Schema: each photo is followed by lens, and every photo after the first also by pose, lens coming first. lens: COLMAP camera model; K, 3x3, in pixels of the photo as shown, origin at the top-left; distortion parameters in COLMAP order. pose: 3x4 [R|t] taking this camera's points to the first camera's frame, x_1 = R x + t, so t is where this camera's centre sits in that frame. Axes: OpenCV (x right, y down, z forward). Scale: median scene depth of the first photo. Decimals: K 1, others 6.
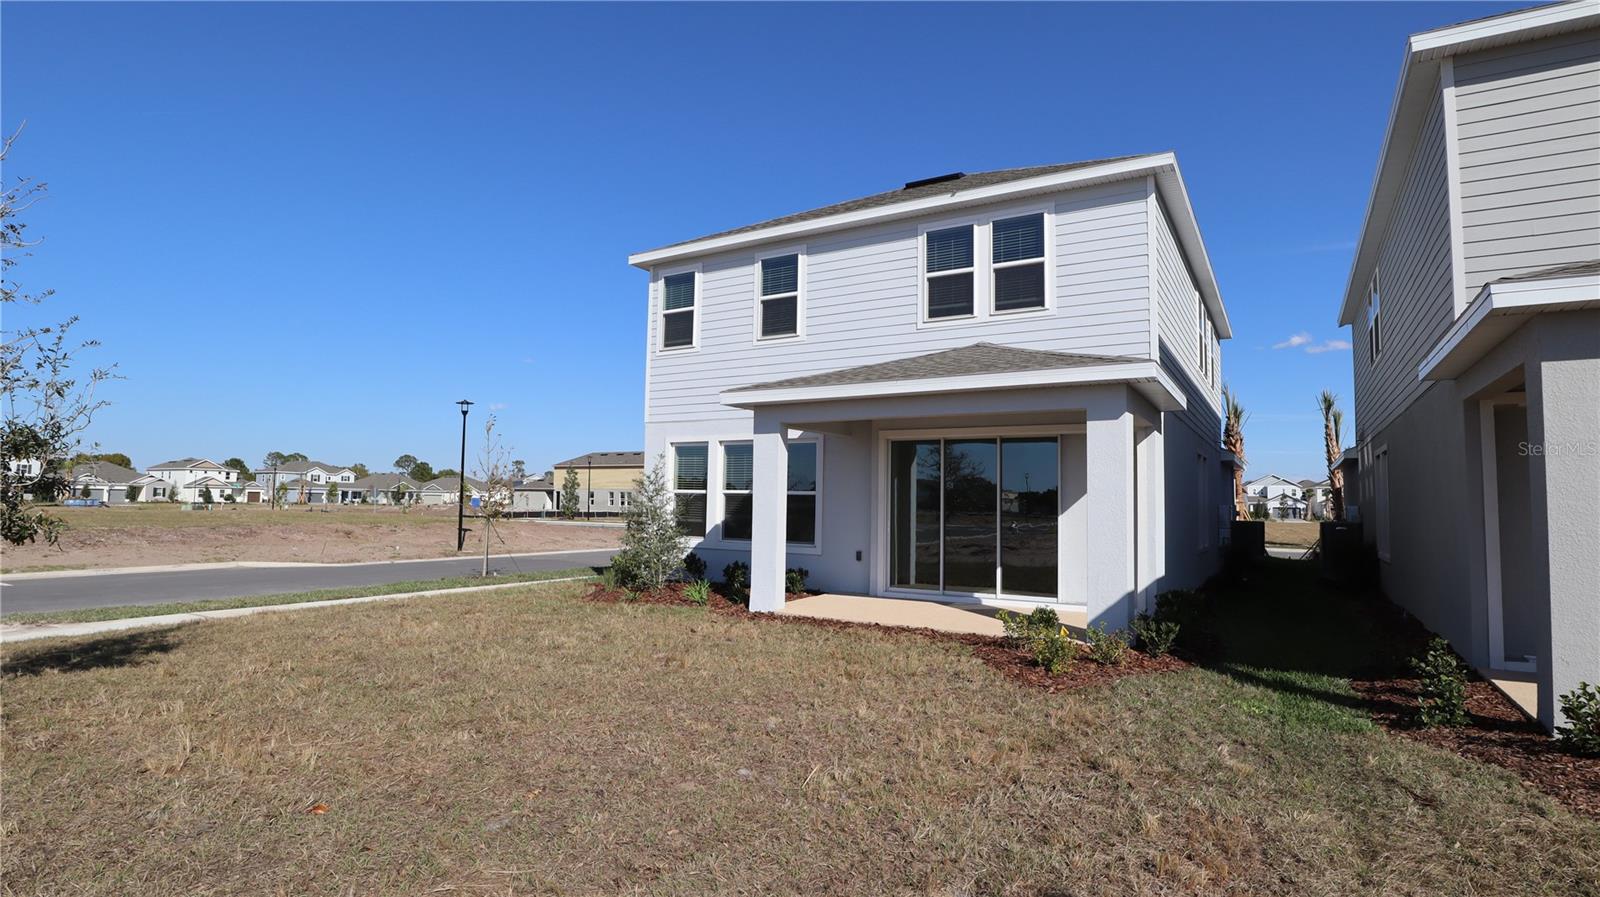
lens RADIAL K [[811.0, 0, 823.0], [0, 811.0, 460.0], [0, 0, 1]] dist [-0.041029, 0.006848]
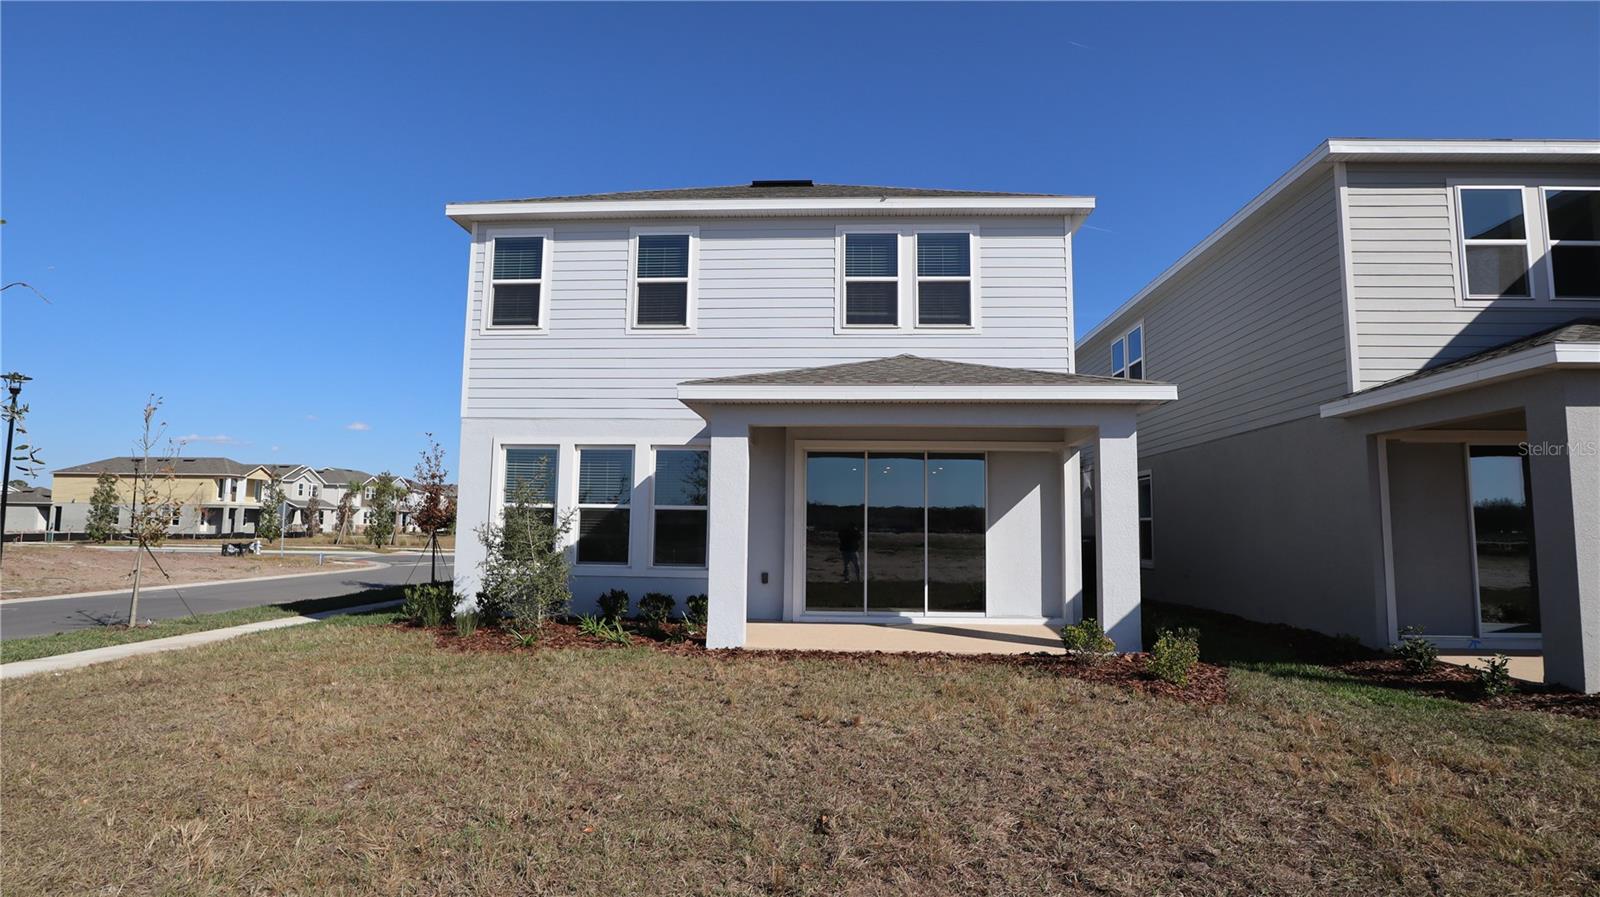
lens RADIAL K [[811.0, 0, 802.3], [0, 811.0, 452.5], [0, 0, 1]] dist [-0.041029, 0.006848]
pose [[0.881789, 0.034720, 0.470364, -0.358730], [-0.019856, 0.999135, -0.036527, 0.011207], [-0.471225, 0.022870, 0.881716, 0.190390]]
